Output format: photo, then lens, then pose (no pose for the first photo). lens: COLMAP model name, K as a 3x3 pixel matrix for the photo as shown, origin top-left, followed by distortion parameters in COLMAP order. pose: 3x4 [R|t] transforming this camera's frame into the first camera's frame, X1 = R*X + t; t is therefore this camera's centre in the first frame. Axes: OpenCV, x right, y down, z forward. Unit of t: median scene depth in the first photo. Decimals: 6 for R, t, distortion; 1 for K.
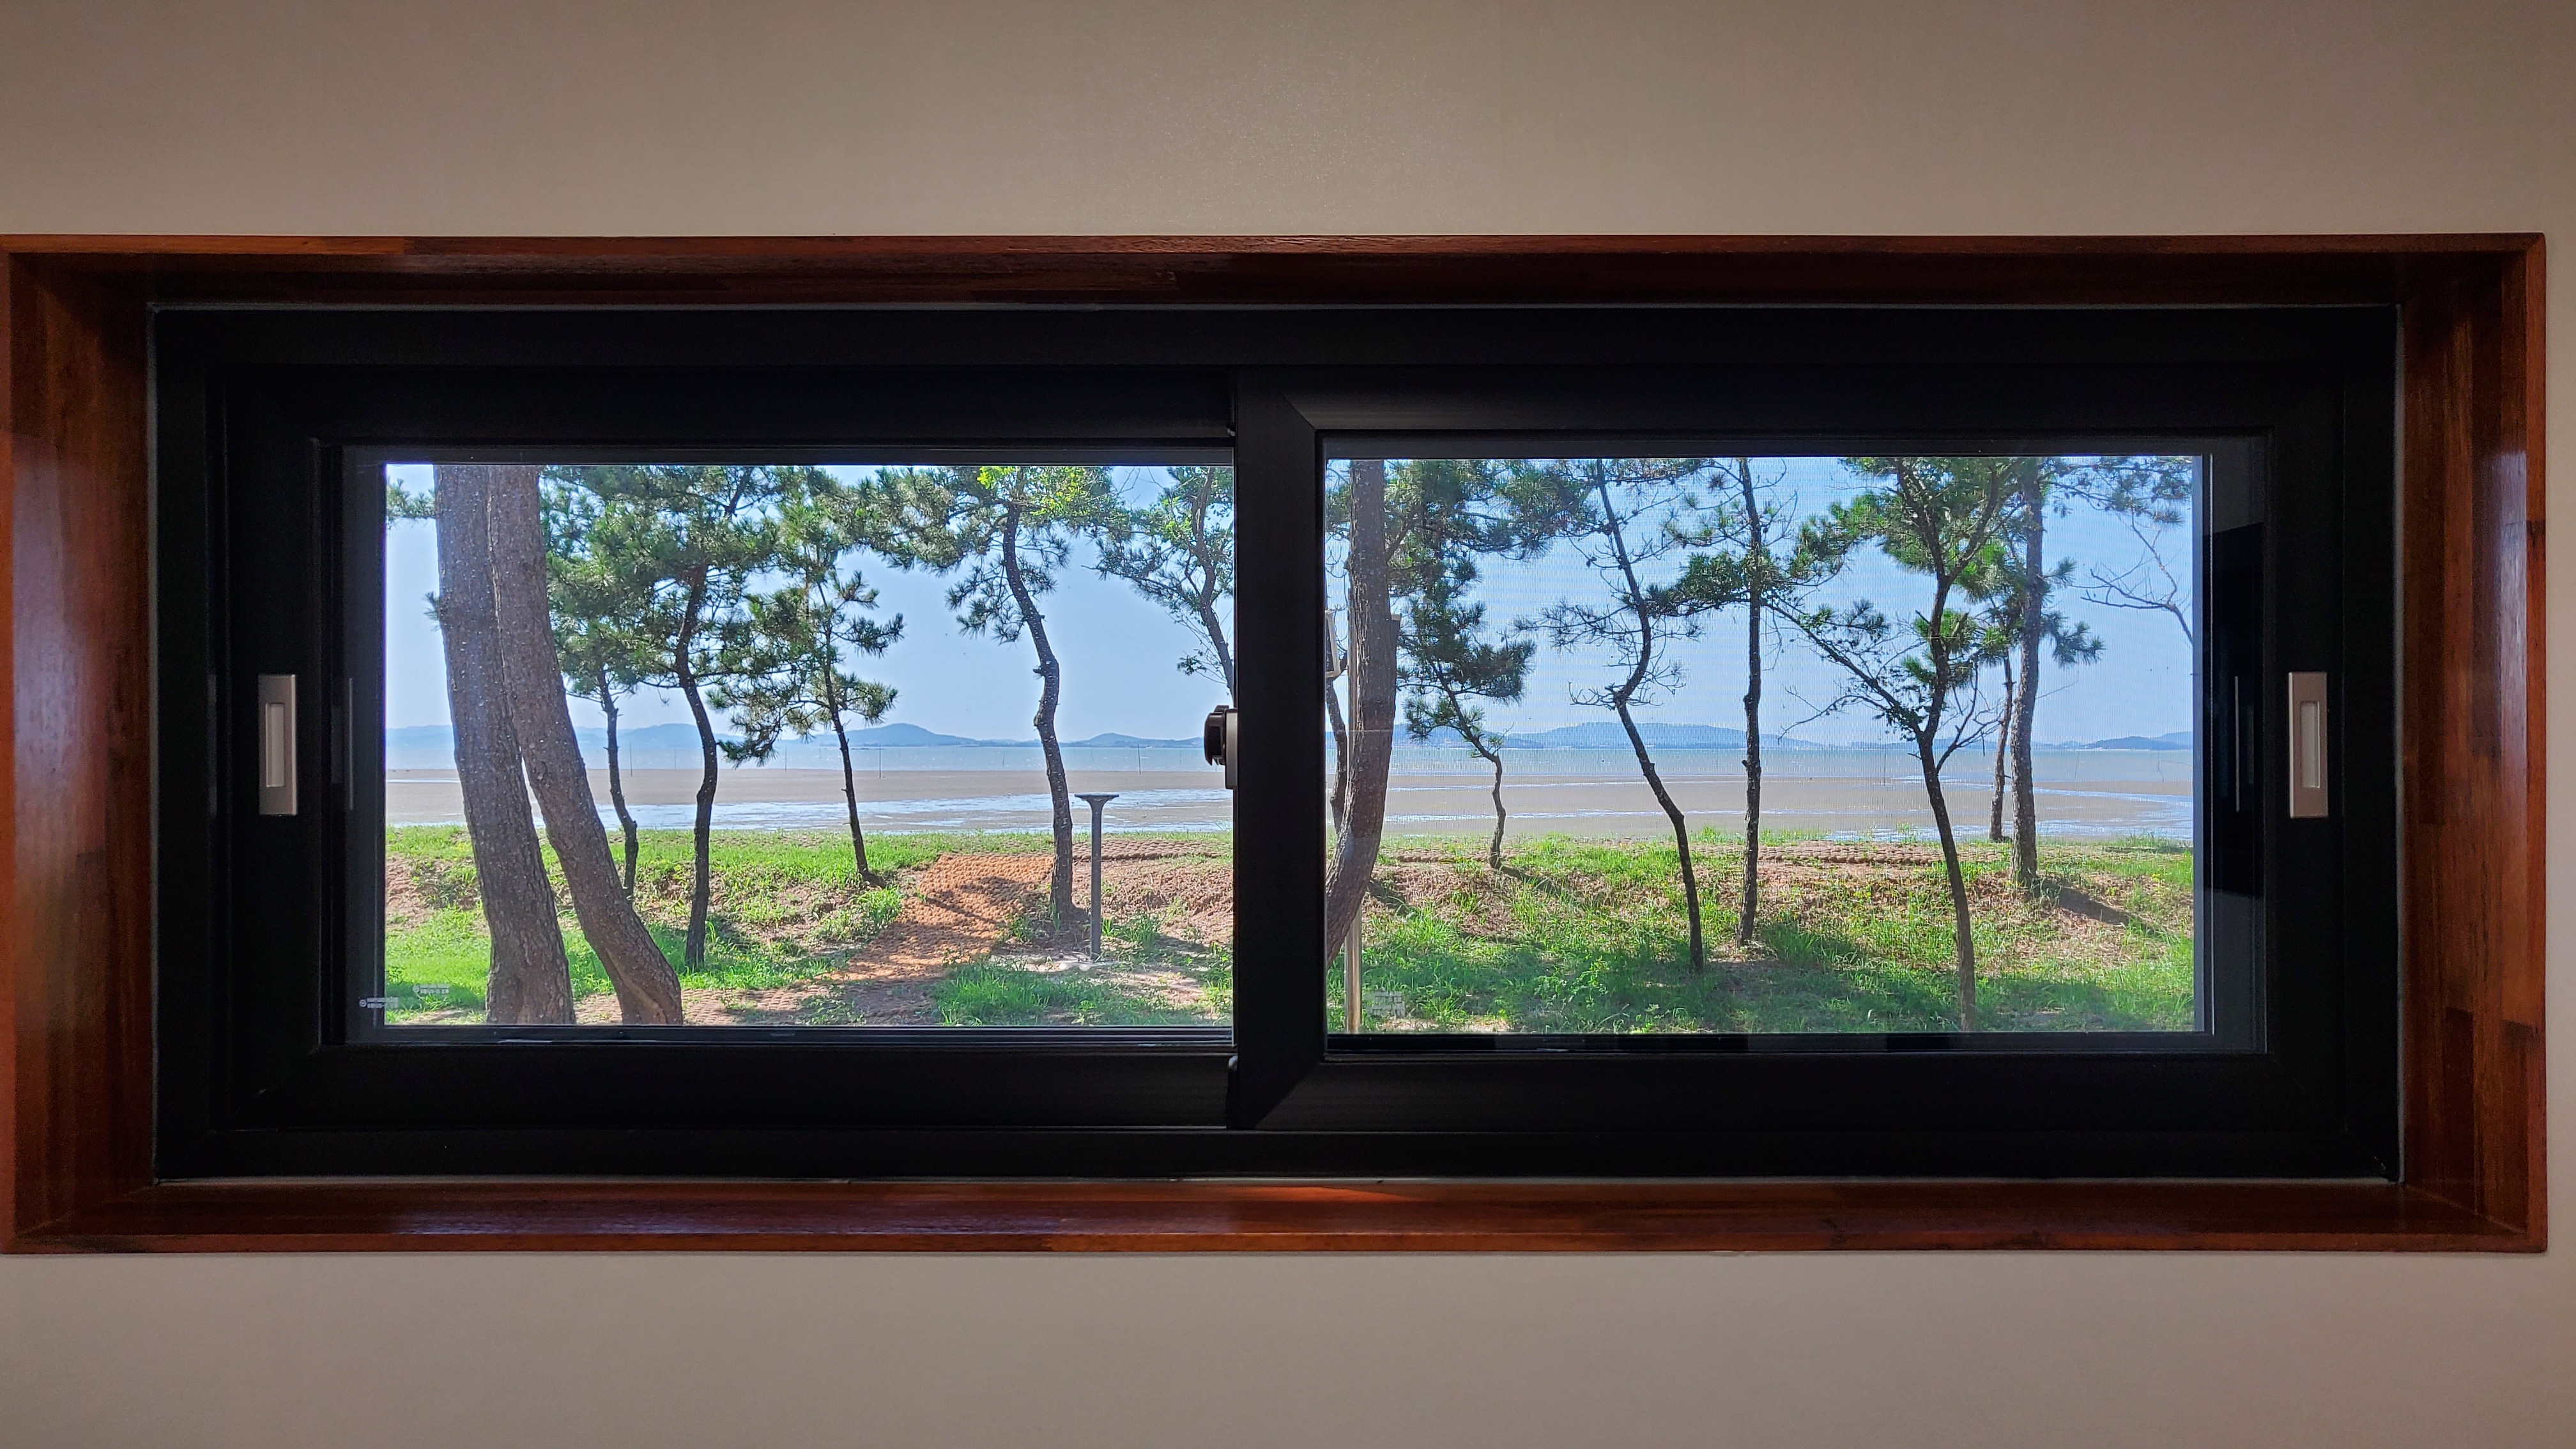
lens RADIAL K [[1953.1, 0, 1288.0], [0, 1953.1, 724.5], [0, 0, 1]] dist [-0.011216, -0.003224]
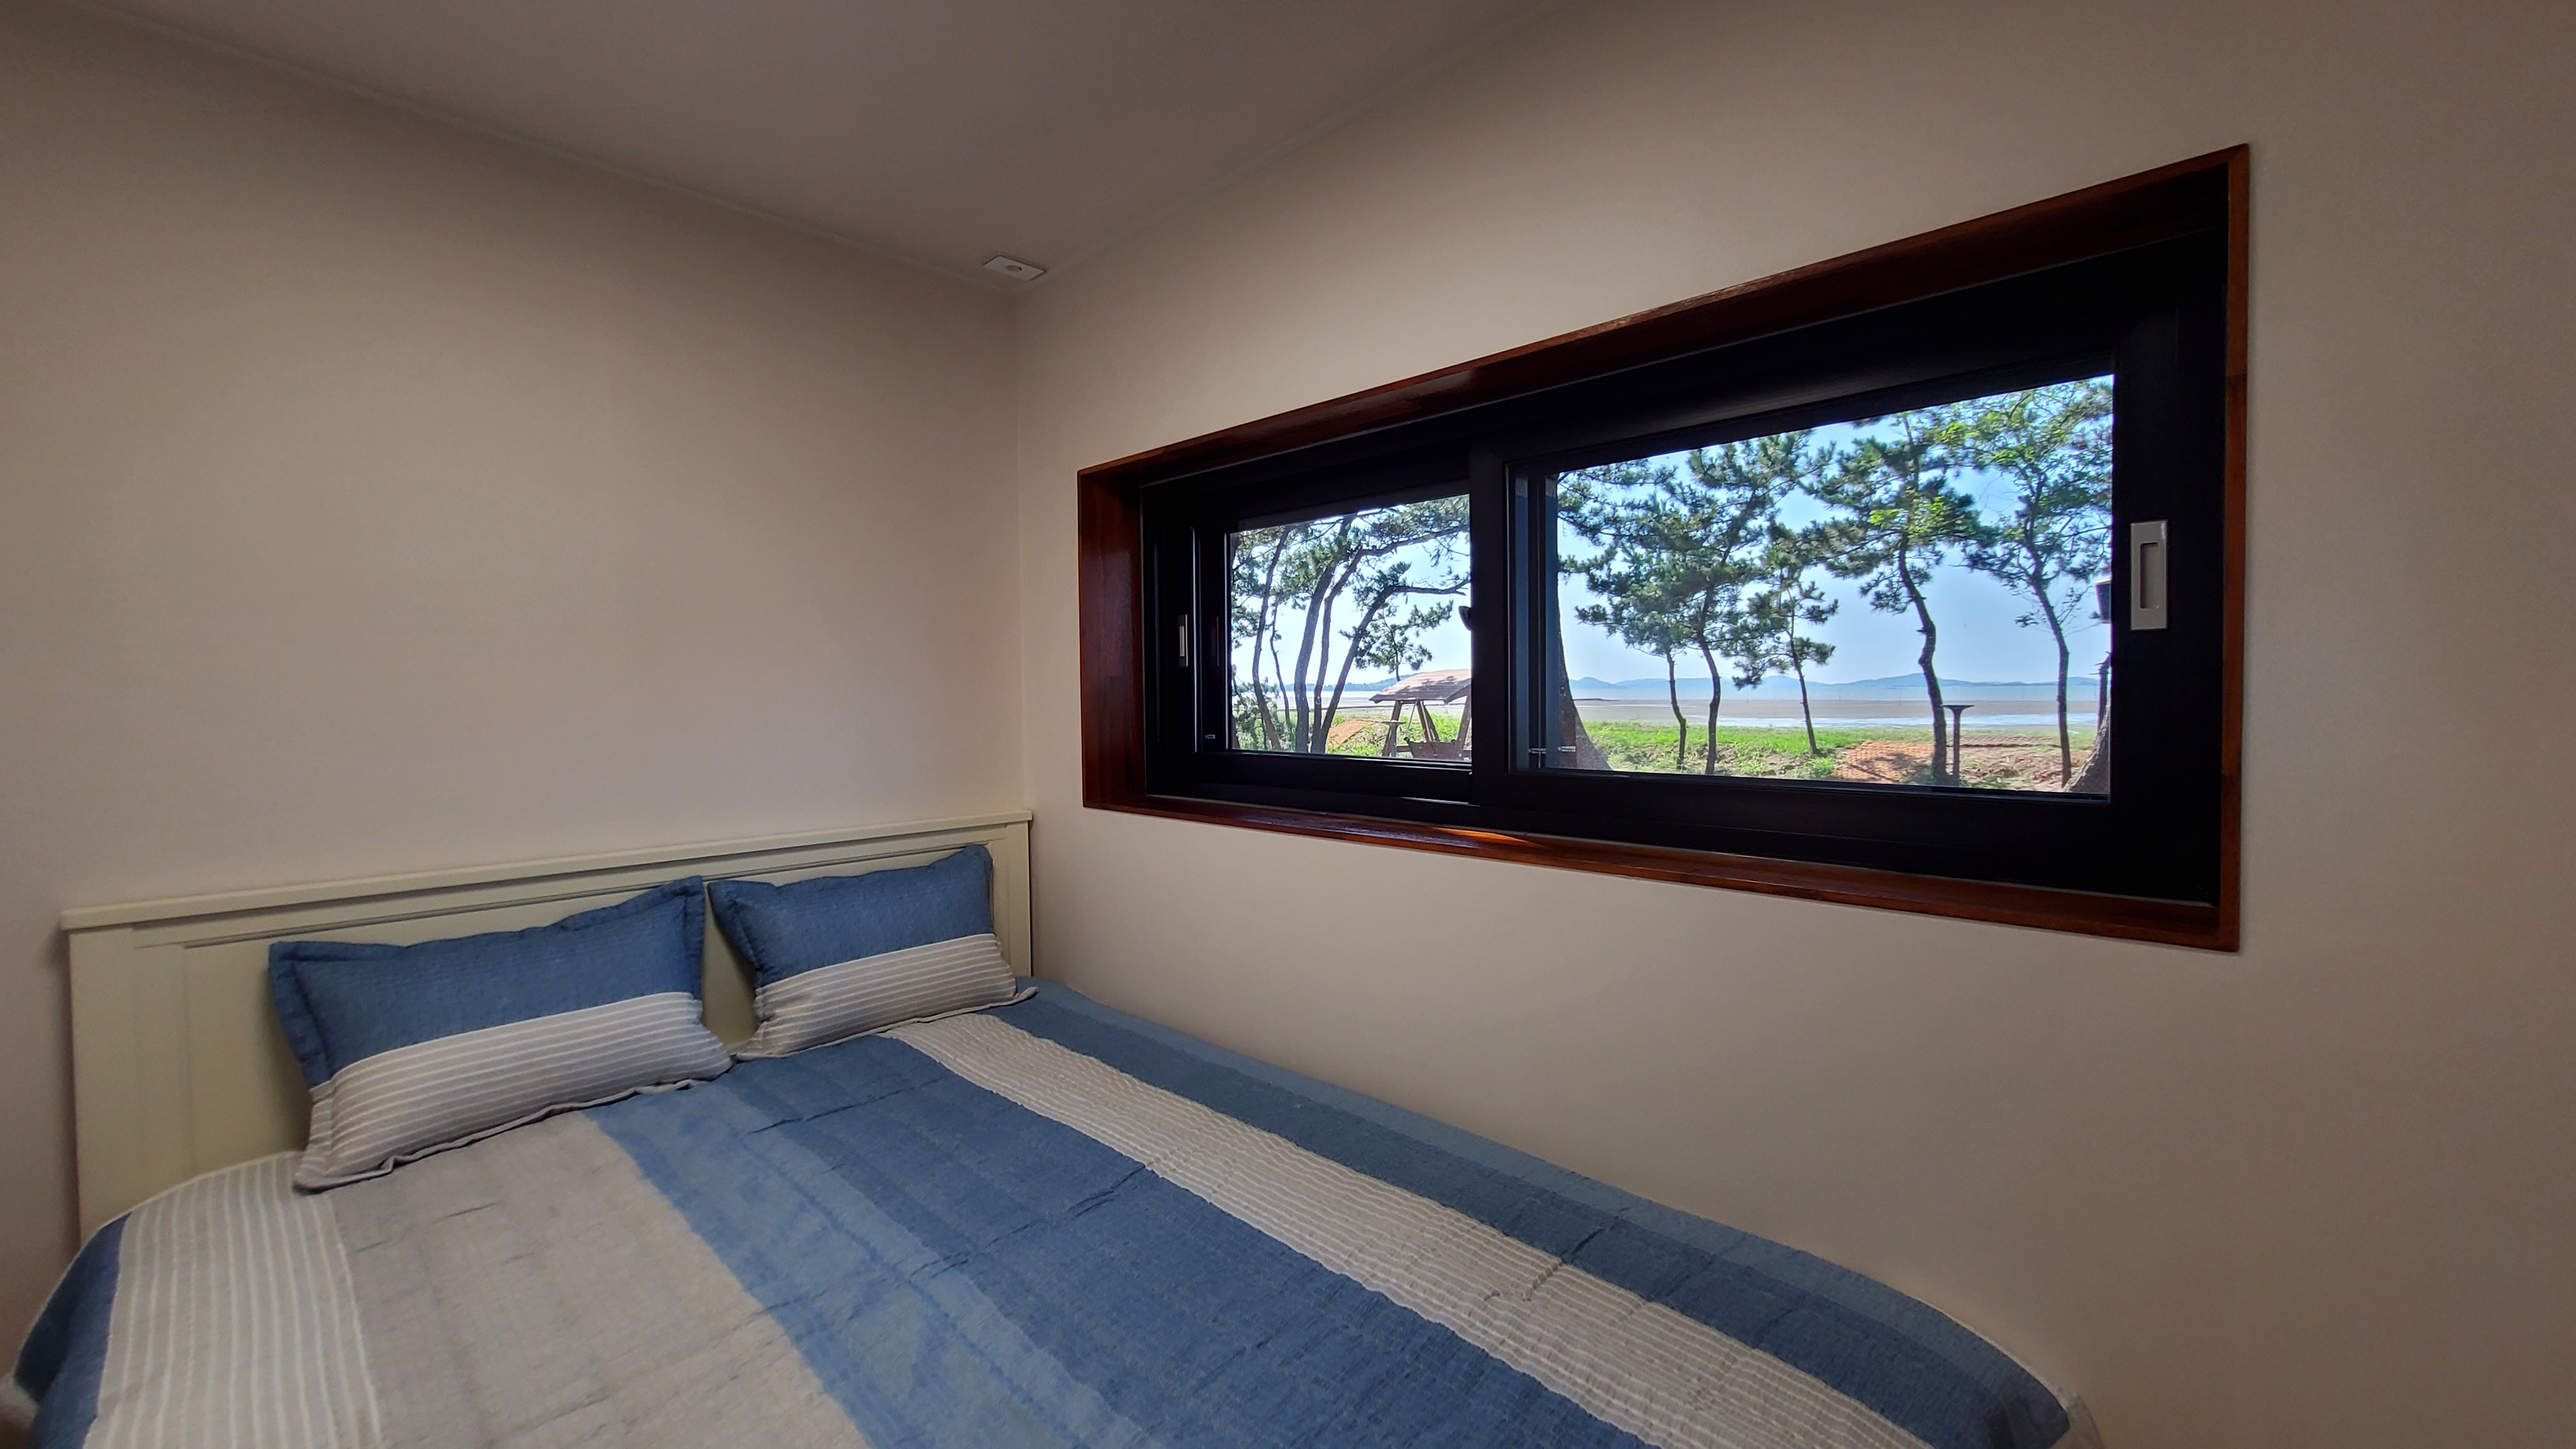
lens RADIAL K [[993.7, 0, 1288.0], [0, 993.7, 724.5], [0, 0, 1]] dist [-0.000018, -0.000105]
pose [[0.724532, 0.018825, -0.688984, 0.065598], [0.014184, 0.999008, 0.042211, 0.008752], [0.689095, -0.040356, 0.723546, 0.010056]]
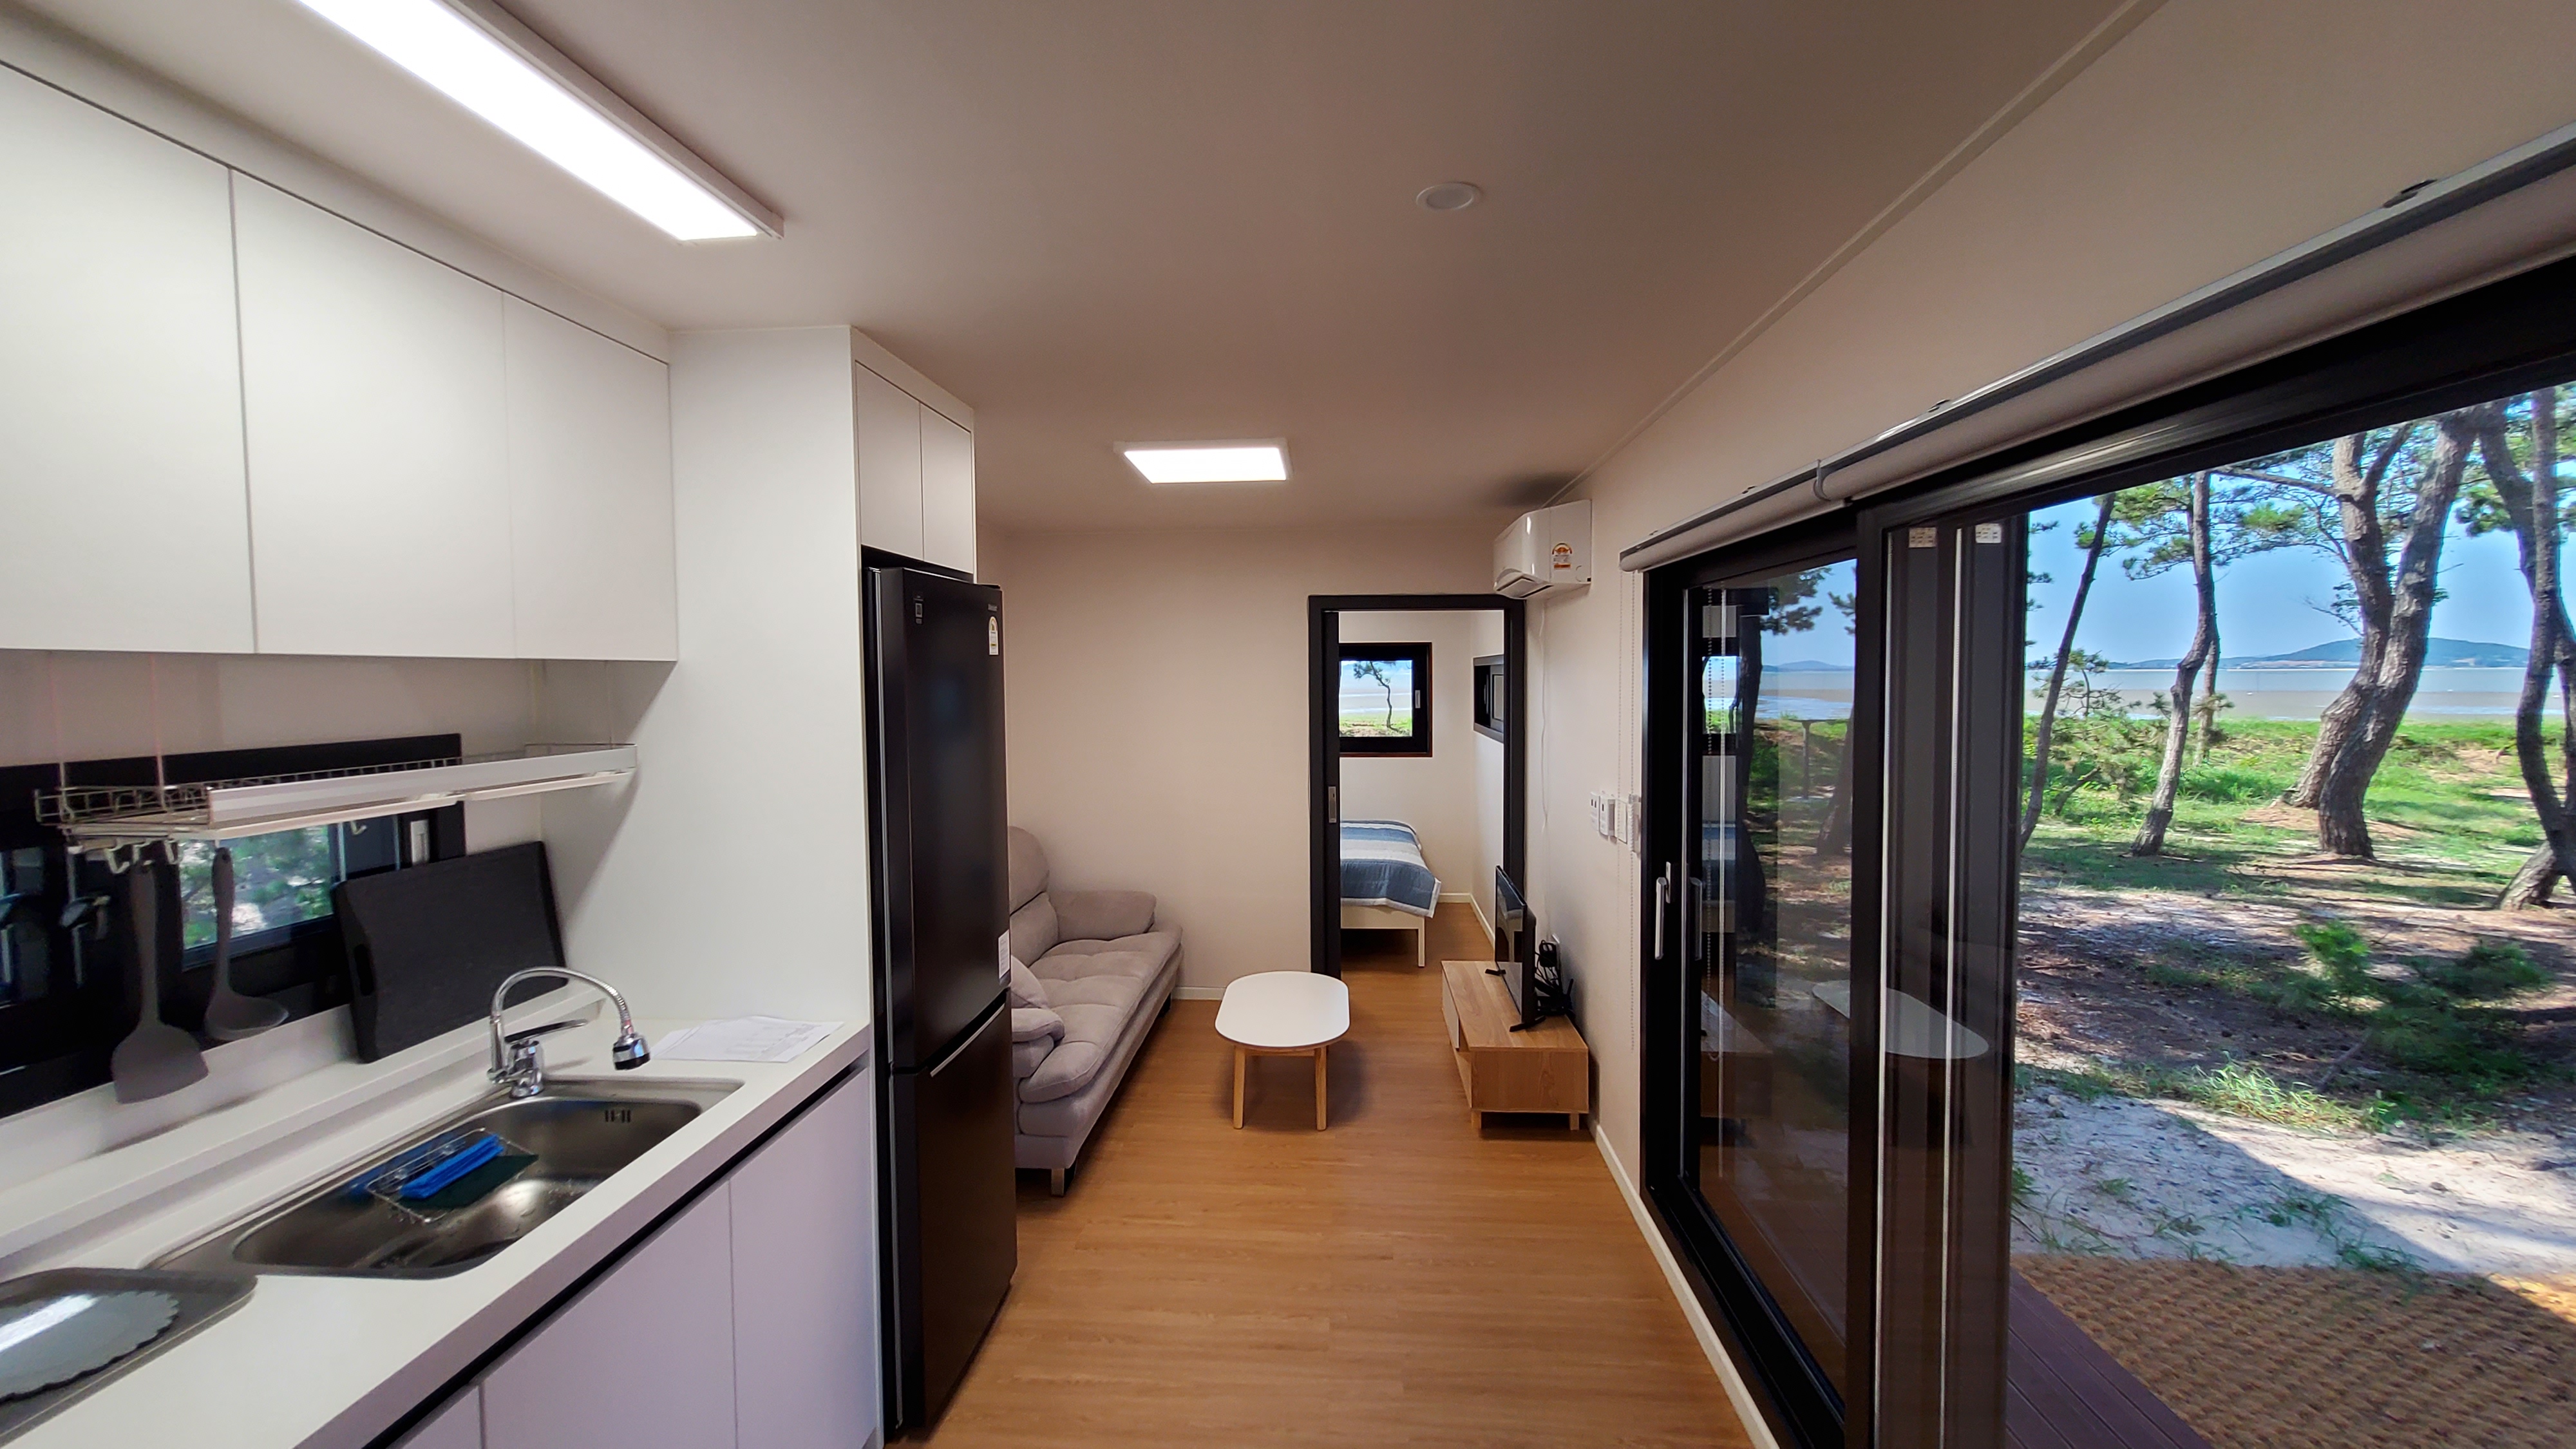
lens RADIAL K [[993.7, 0, 1288.0], [0, 993.7, 724.5], [0, 0, 1]] dist [-0.000018, -0.000105]
pose [[0.999498, -0.003092, -0.031537, 0.013534], [0.005105, 0.997939, 0.063962, -0.017219], [0.031275, -0.064091, 0.997454, -0.362165]]
